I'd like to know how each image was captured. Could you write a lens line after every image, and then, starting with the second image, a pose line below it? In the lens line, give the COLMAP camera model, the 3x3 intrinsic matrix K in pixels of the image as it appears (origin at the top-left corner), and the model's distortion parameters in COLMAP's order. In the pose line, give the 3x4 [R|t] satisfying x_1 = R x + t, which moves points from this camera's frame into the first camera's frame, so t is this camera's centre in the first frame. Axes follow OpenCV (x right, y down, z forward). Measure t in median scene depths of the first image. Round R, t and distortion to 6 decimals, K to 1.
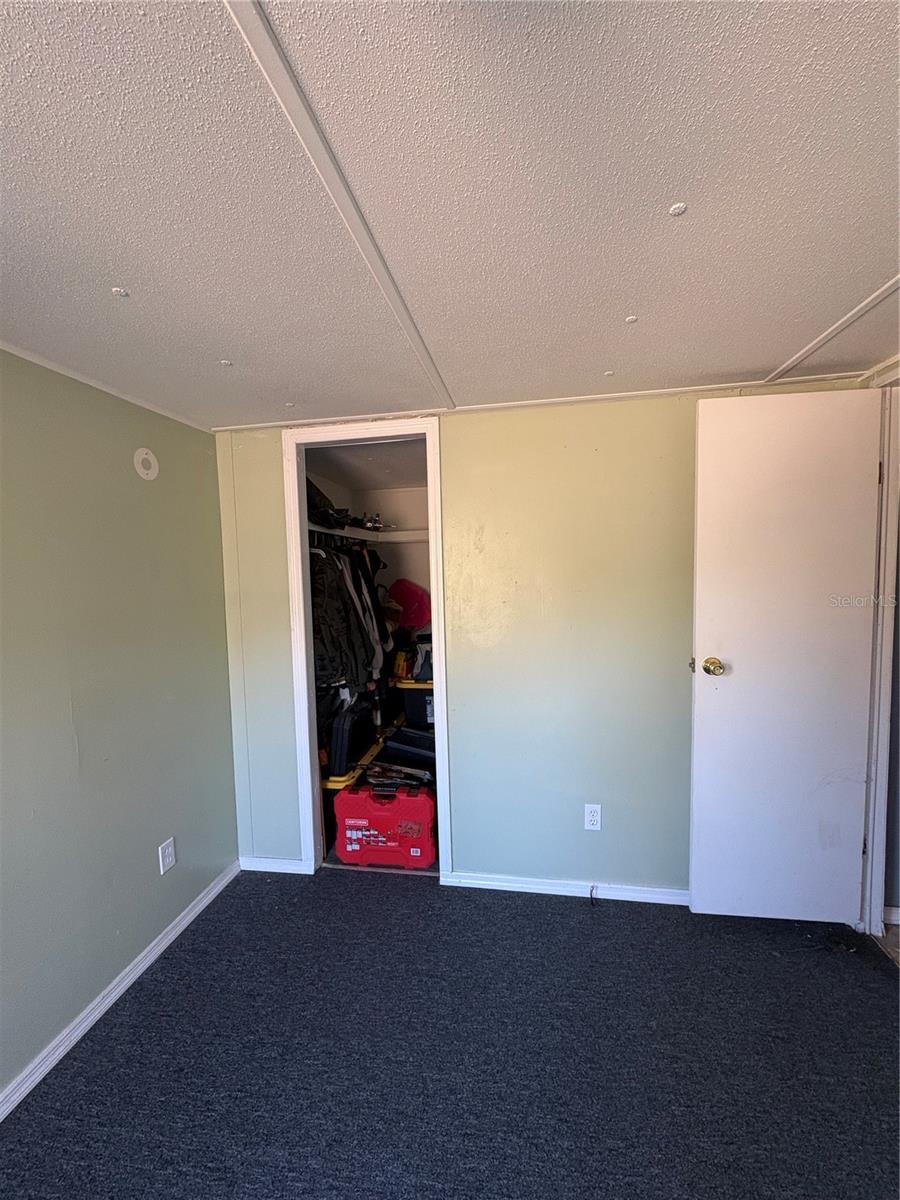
lens RADIAL K [[475.5, 0, 447.3], [0, 475.5, 601.7], [0, 0, 1]] dist [0.002159, -0.000071]
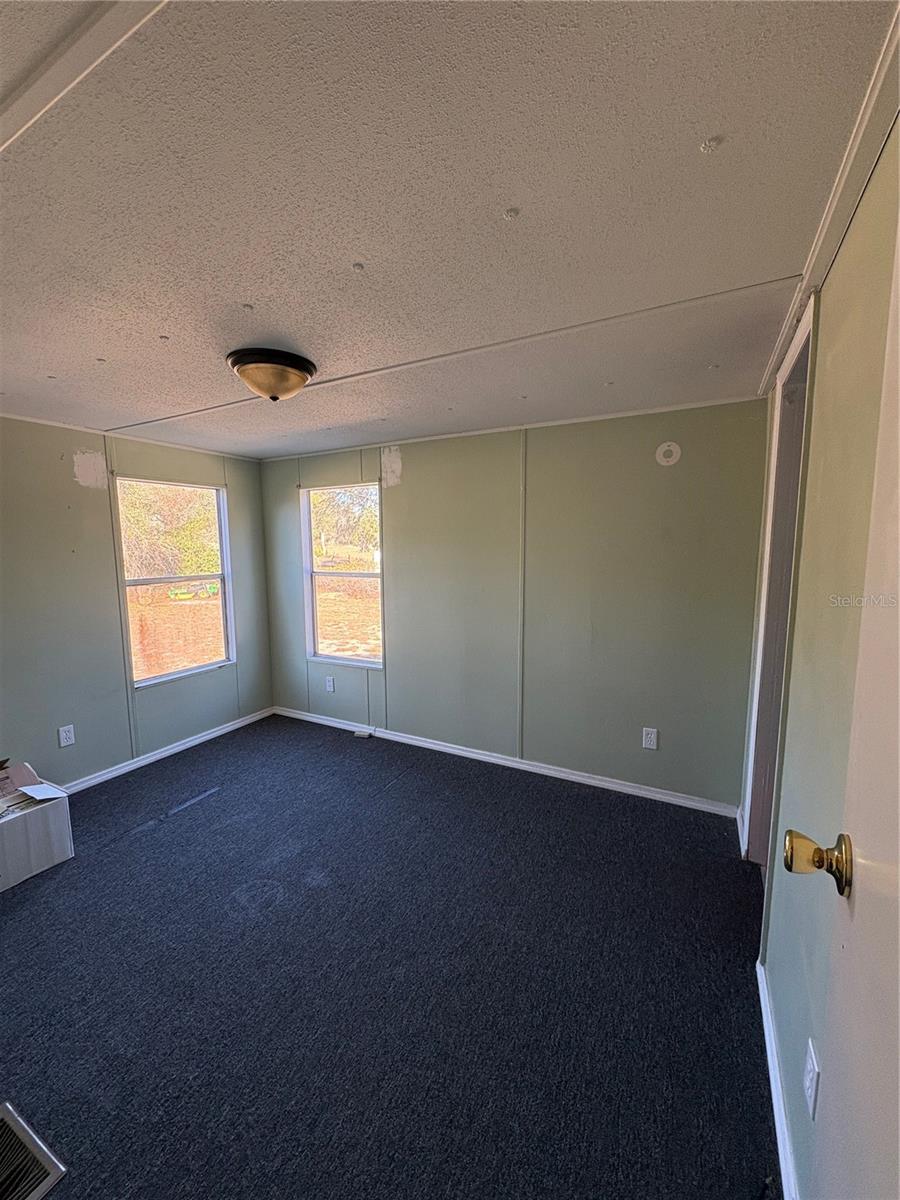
lens RADIAL K [[475.5, 0, 448.4], [0, 475.5, 599.6], [0, 0, 1]] dist [0.002159, -0.000071]
pose [[-0.319520, 0.140563, -0.937096, 0.895360], [-0.053605, 0.984672, 0.165977, -0.072249], [0.946062, 0.103266, -0.307087, 0.869957]]
